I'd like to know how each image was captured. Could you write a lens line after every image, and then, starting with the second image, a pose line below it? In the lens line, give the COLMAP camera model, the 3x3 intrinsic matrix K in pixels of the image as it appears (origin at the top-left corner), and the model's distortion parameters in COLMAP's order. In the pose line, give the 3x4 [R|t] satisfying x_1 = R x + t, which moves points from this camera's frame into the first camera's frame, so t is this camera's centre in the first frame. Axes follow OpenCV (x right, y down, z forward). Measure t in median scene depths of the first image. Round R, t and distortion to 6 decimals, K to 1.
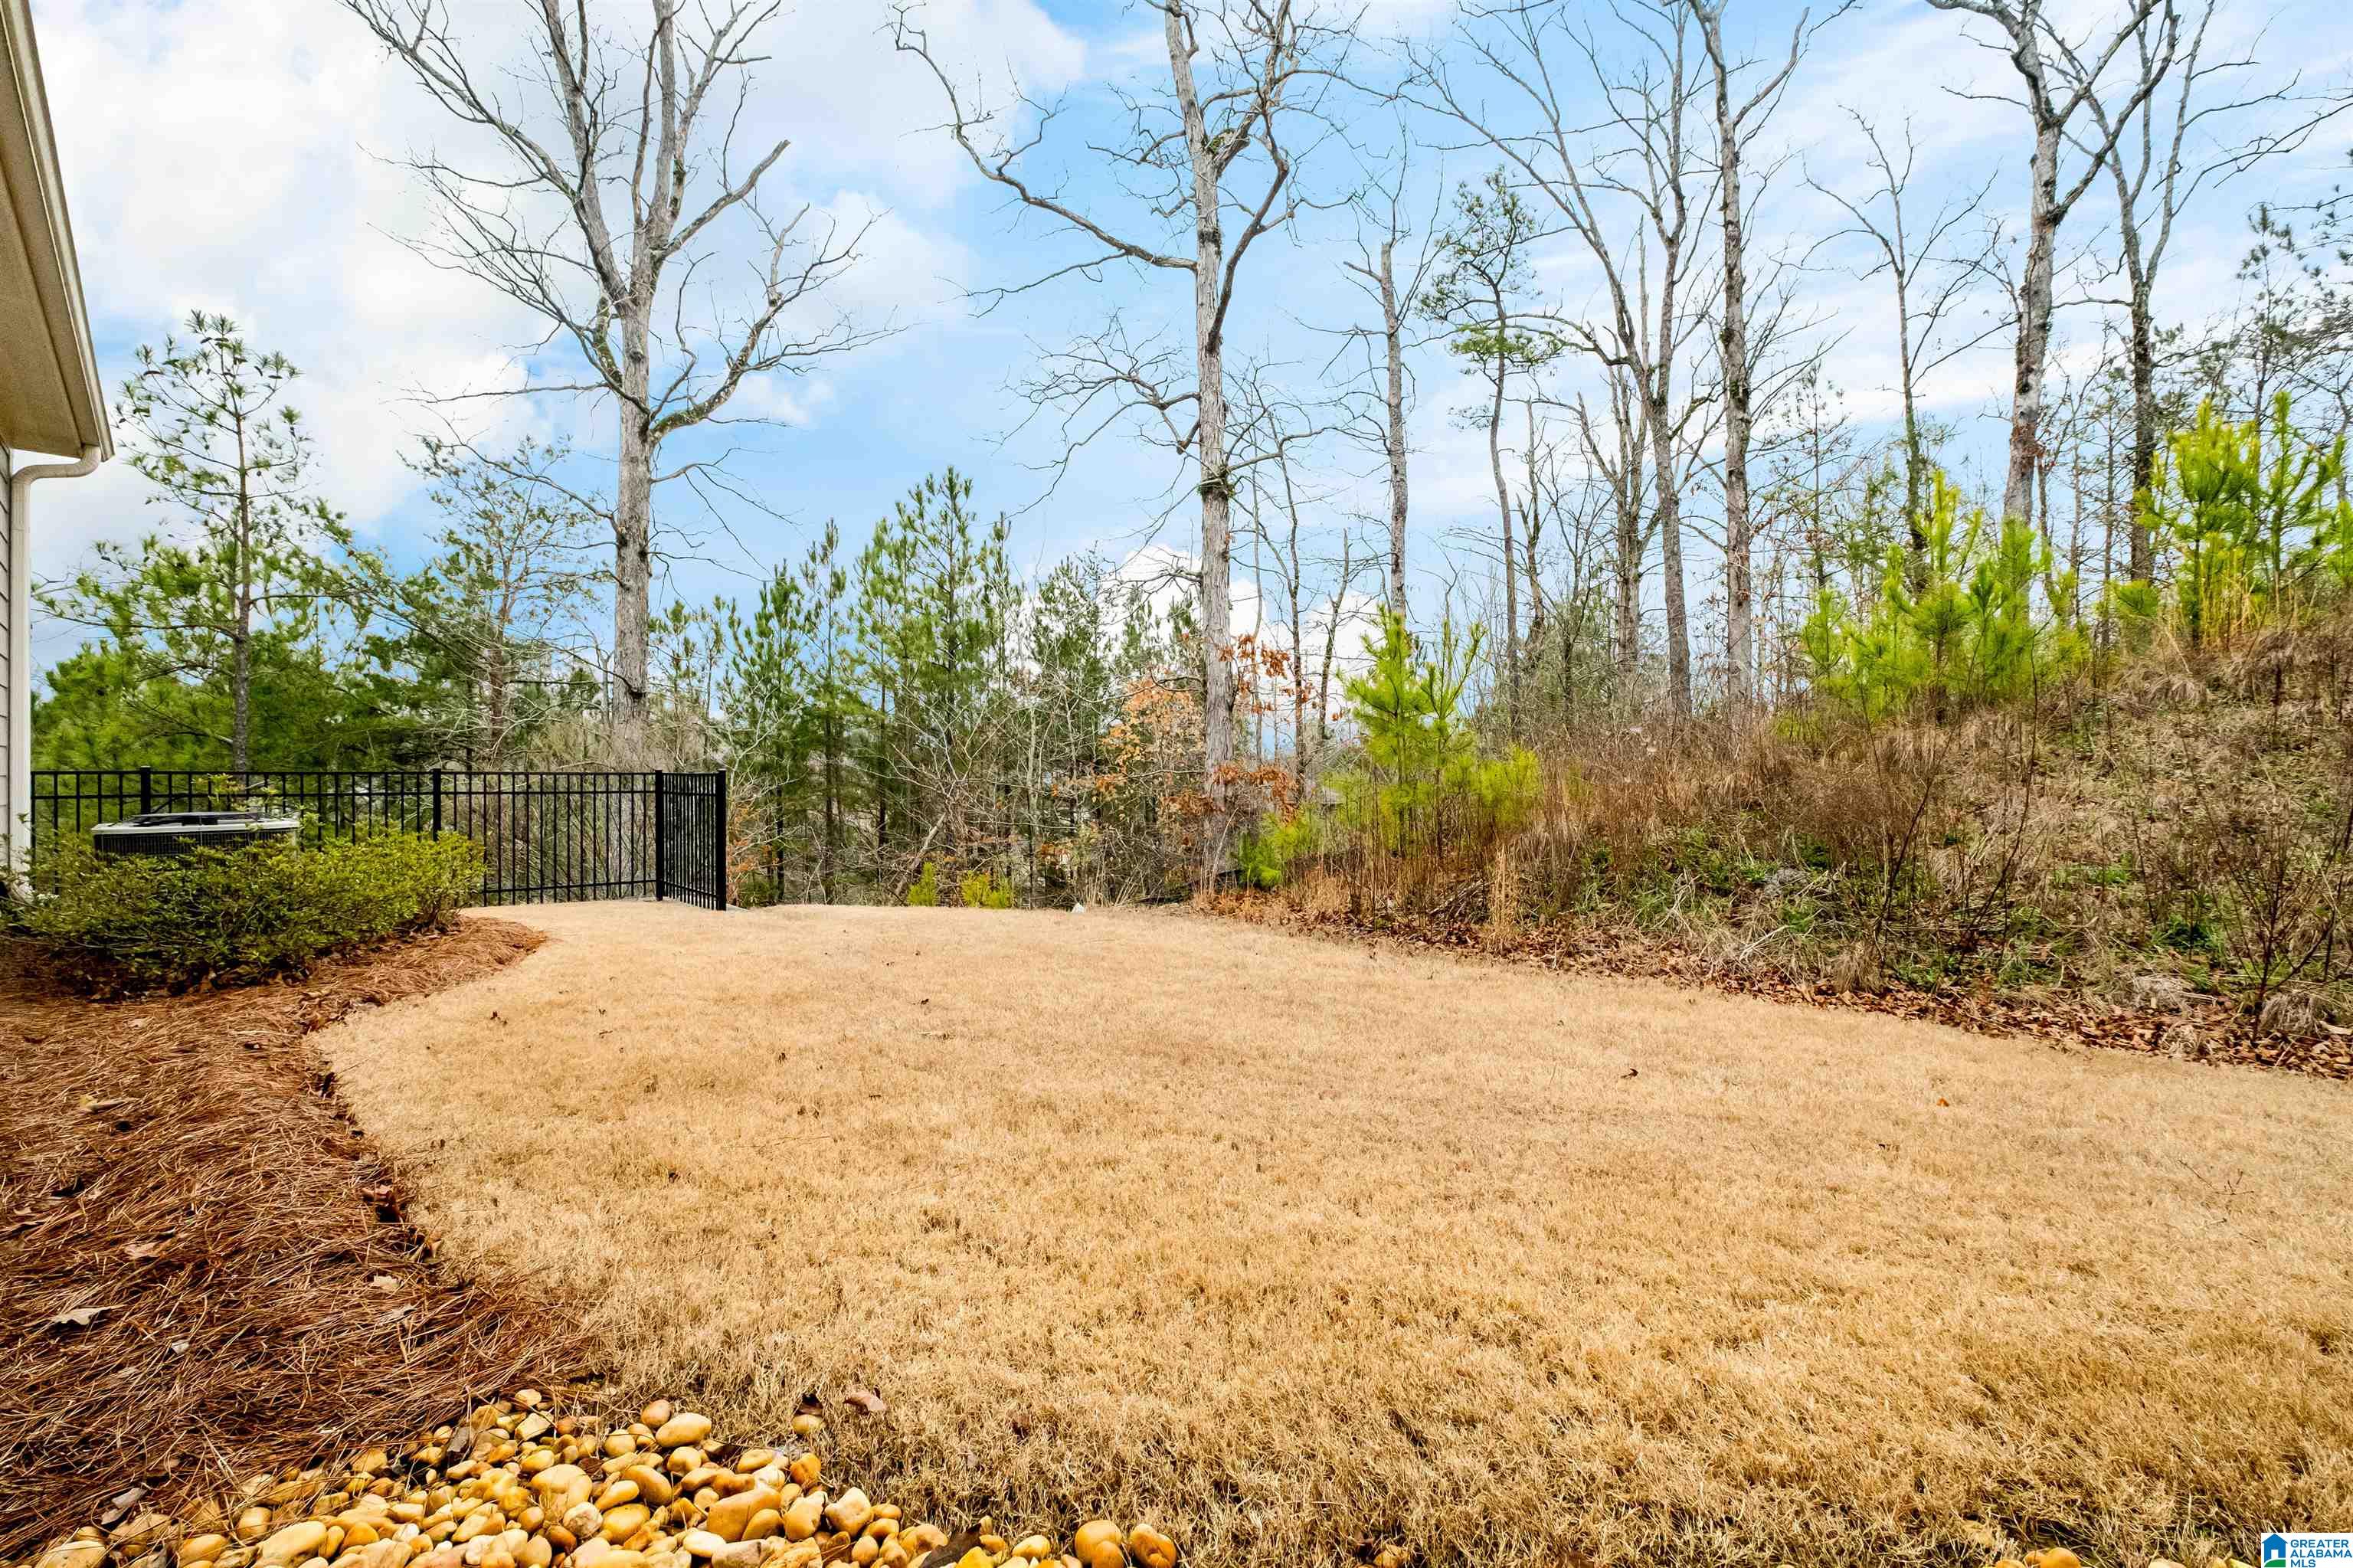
lens RADIAL K [[1057.8, 0, 1176.5], [0, 1057.8, 784.0], [0, 0, 1]] dist [-0.002954, -0.000541]
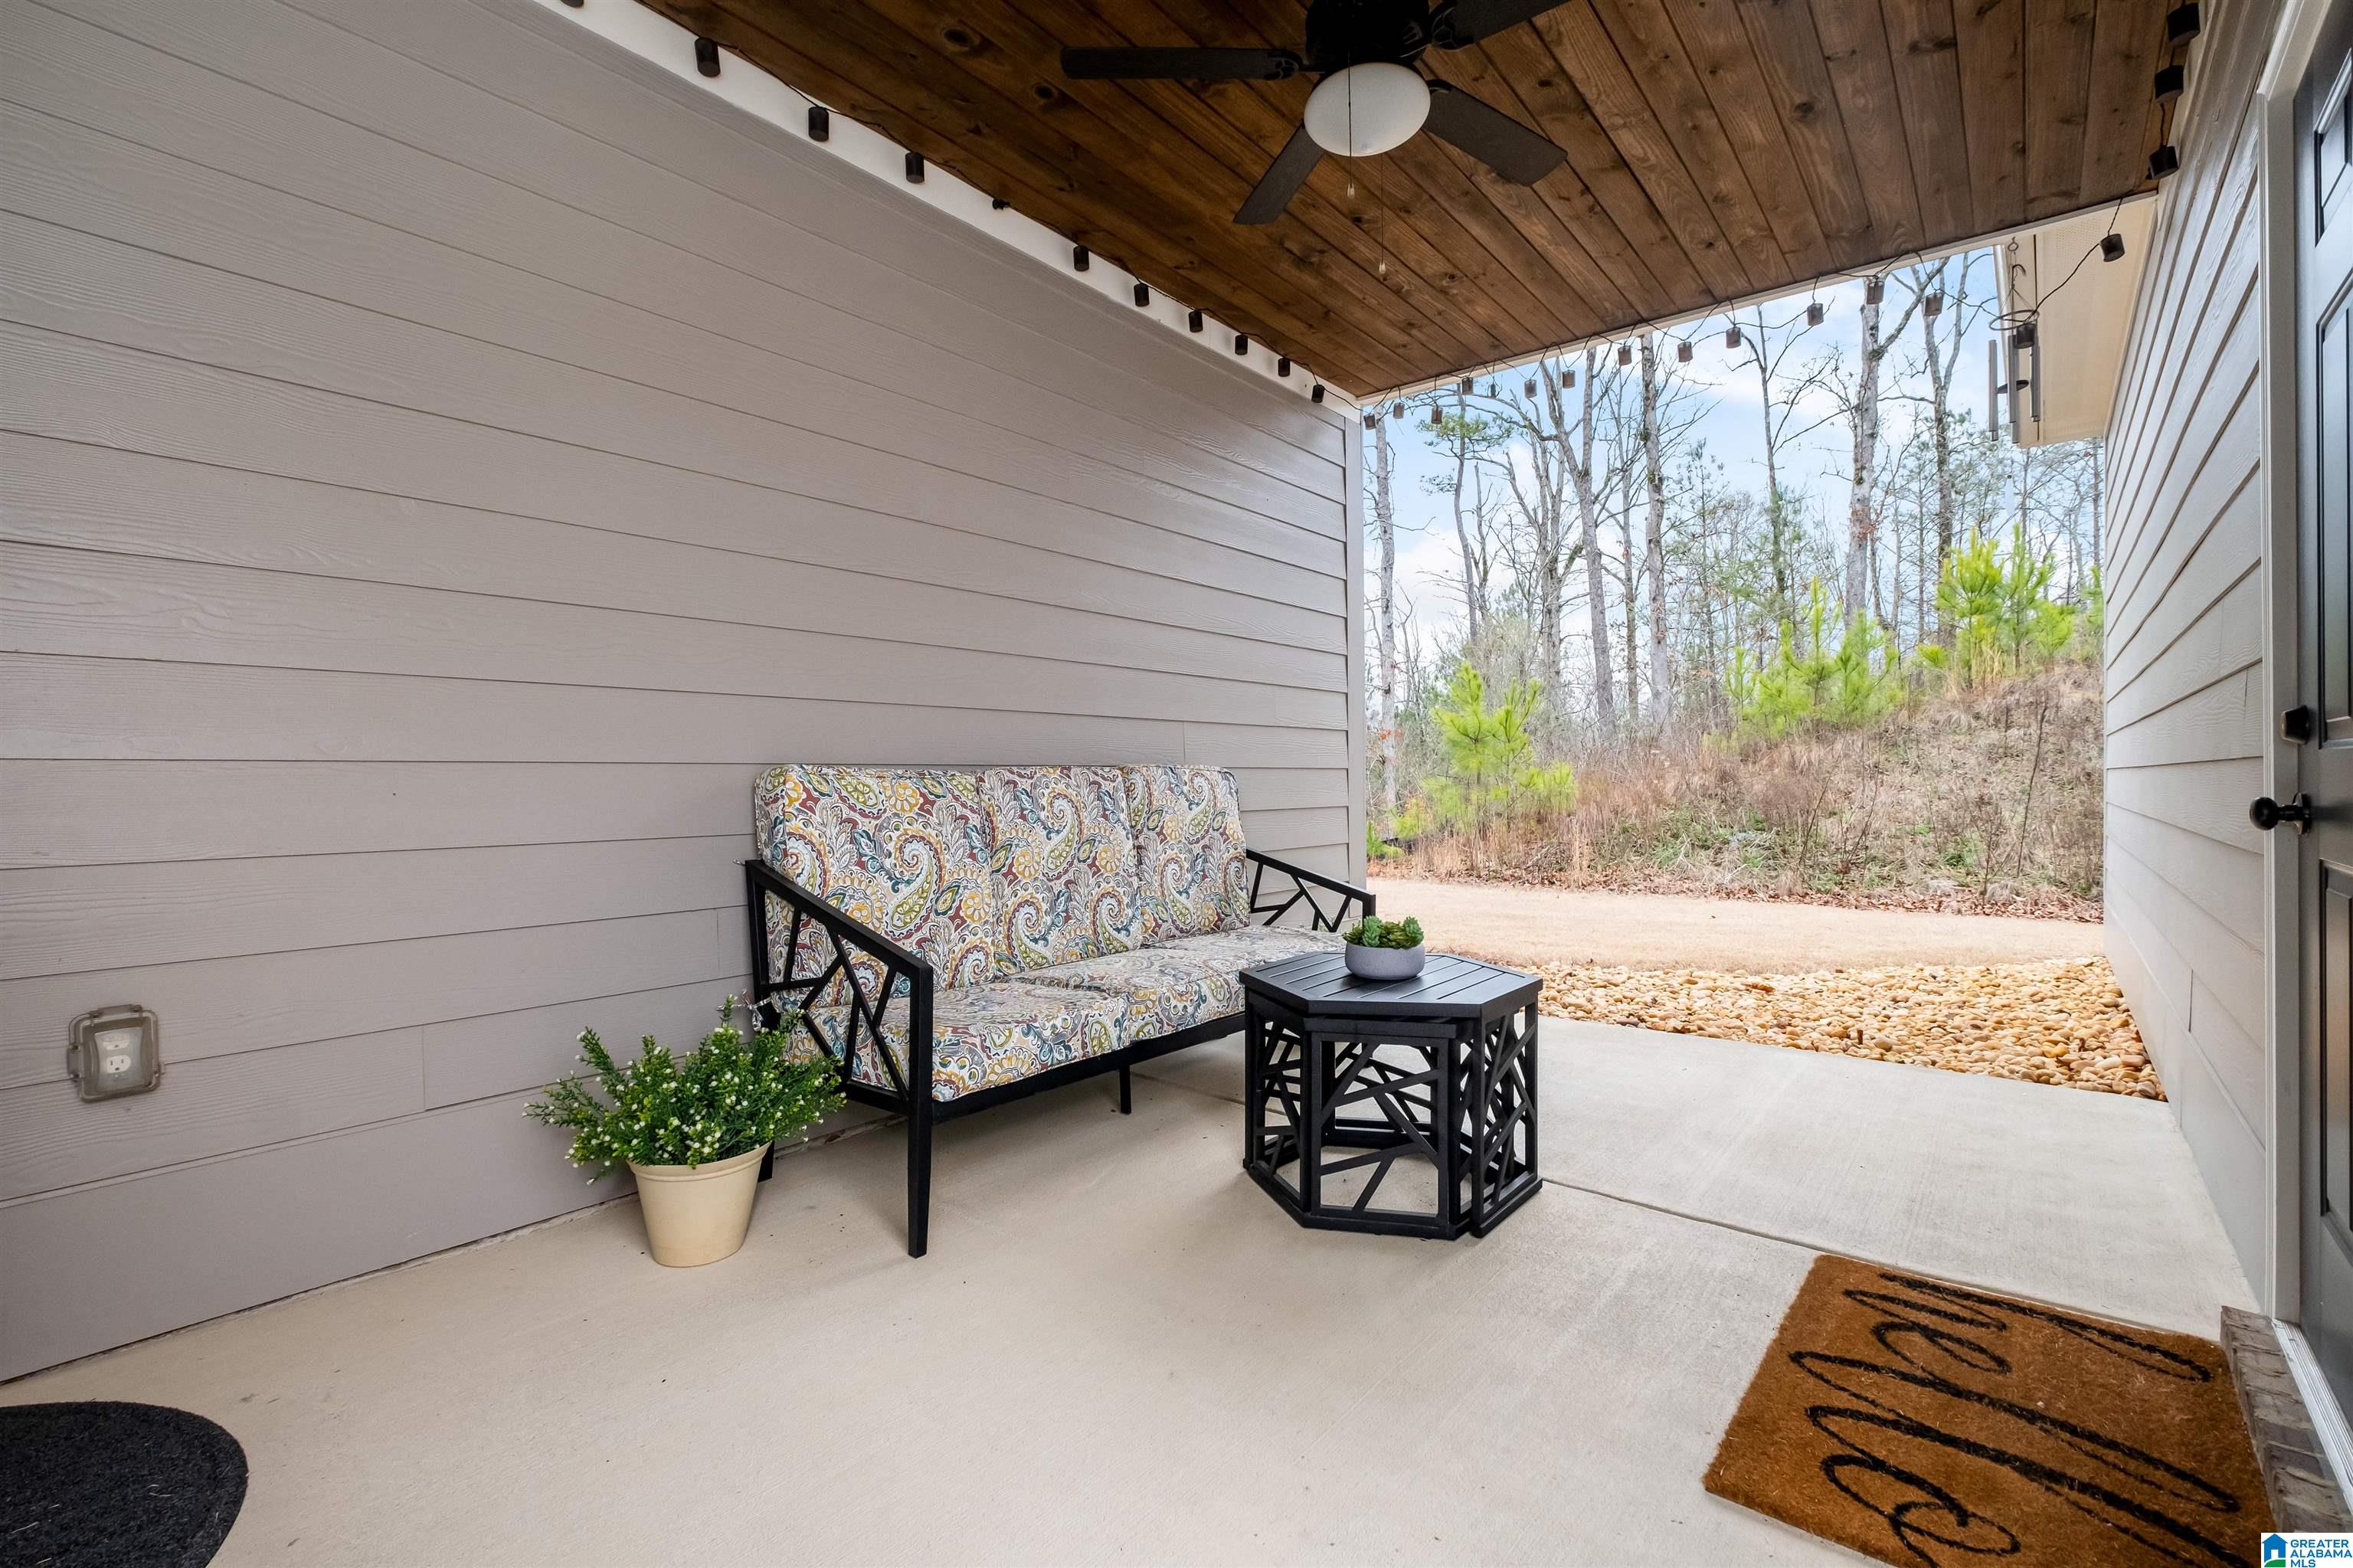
lens RADIAL K [[1057.8, 0, 1176.5], [0, 1057.8, 784.0], [0, 0, 1]] dist [-0.002954, -0.000541]
pose [[0.994462, -0.019195, 0.103330, -0.266377], [0.019517, 0.999807, -0.002107, -0.005987], [-0.103269, 0.004112, 0.994645, -0.316043]]
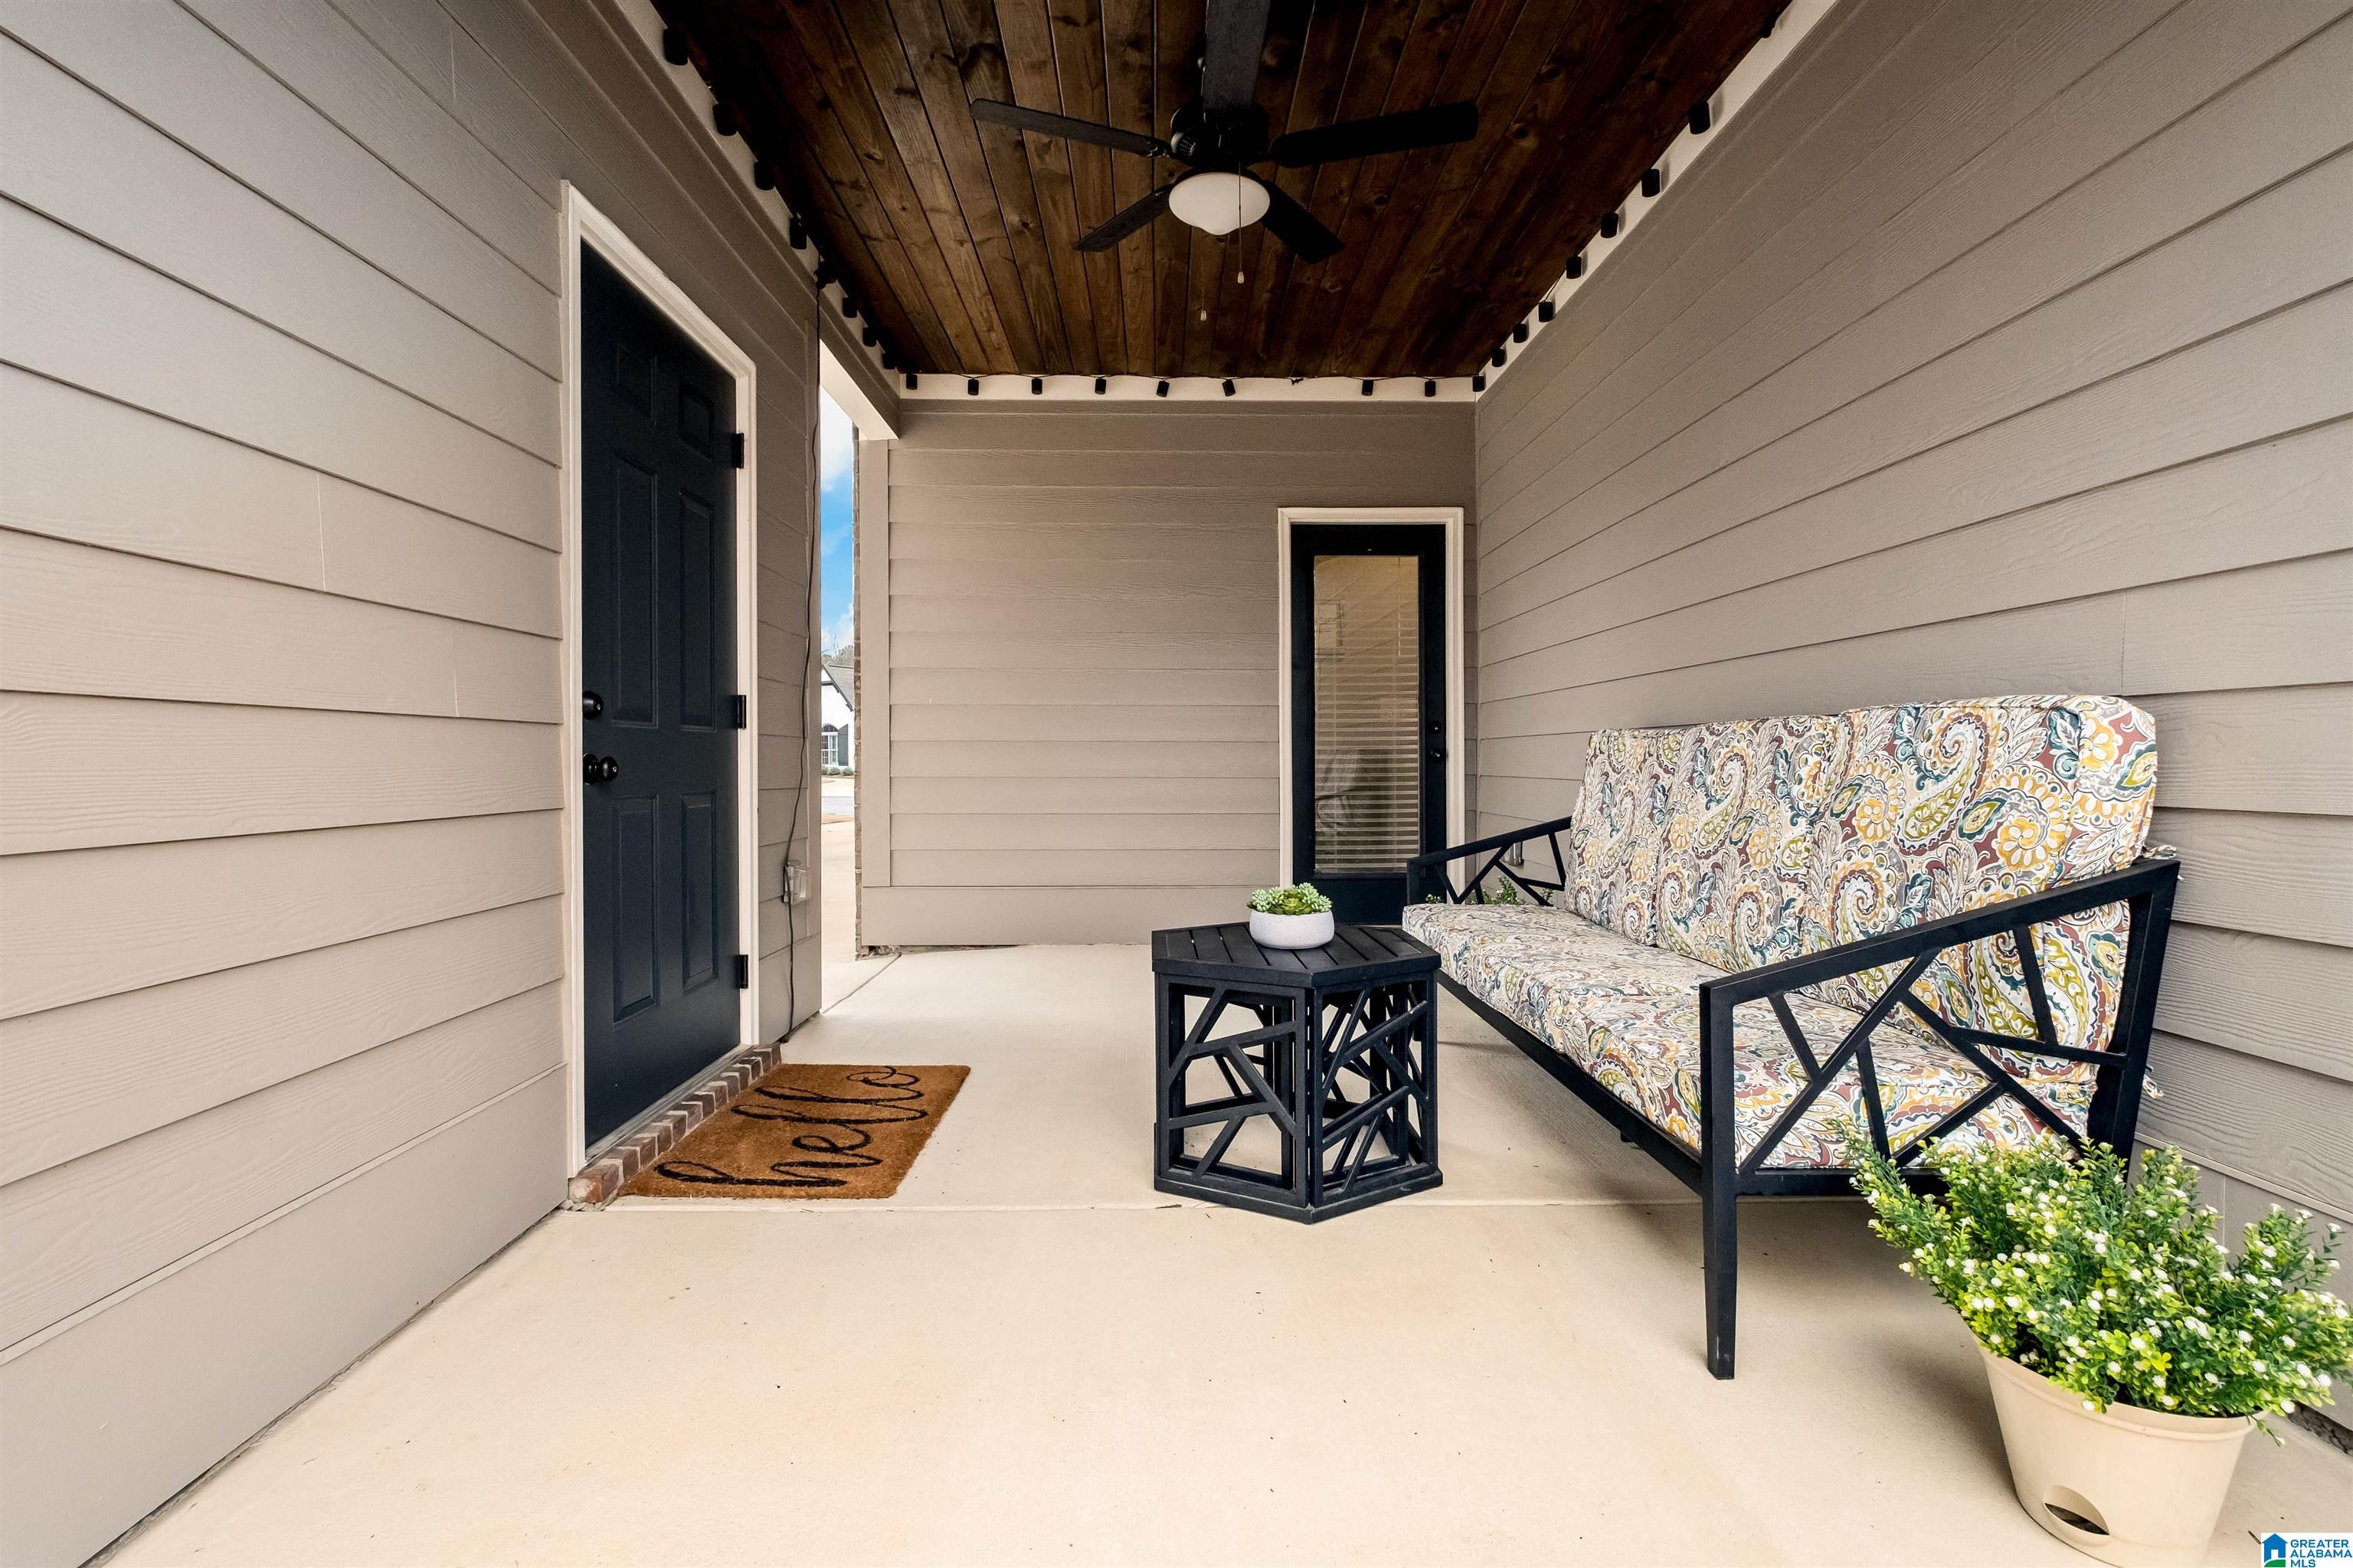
lens RADIAL K [[1057.8, 0, 1176.5], [0, 1057.8, 784.0], [0, 0, 1]] dist [-0.002954, -0.000541]
pose [[-0.695705, 0.007836, -0.718285, 0.833650], [-0.007817, 0.999799, 0.018479, 0.014273], [0.718285, 0.018471, -0.695504, 1.319400]]
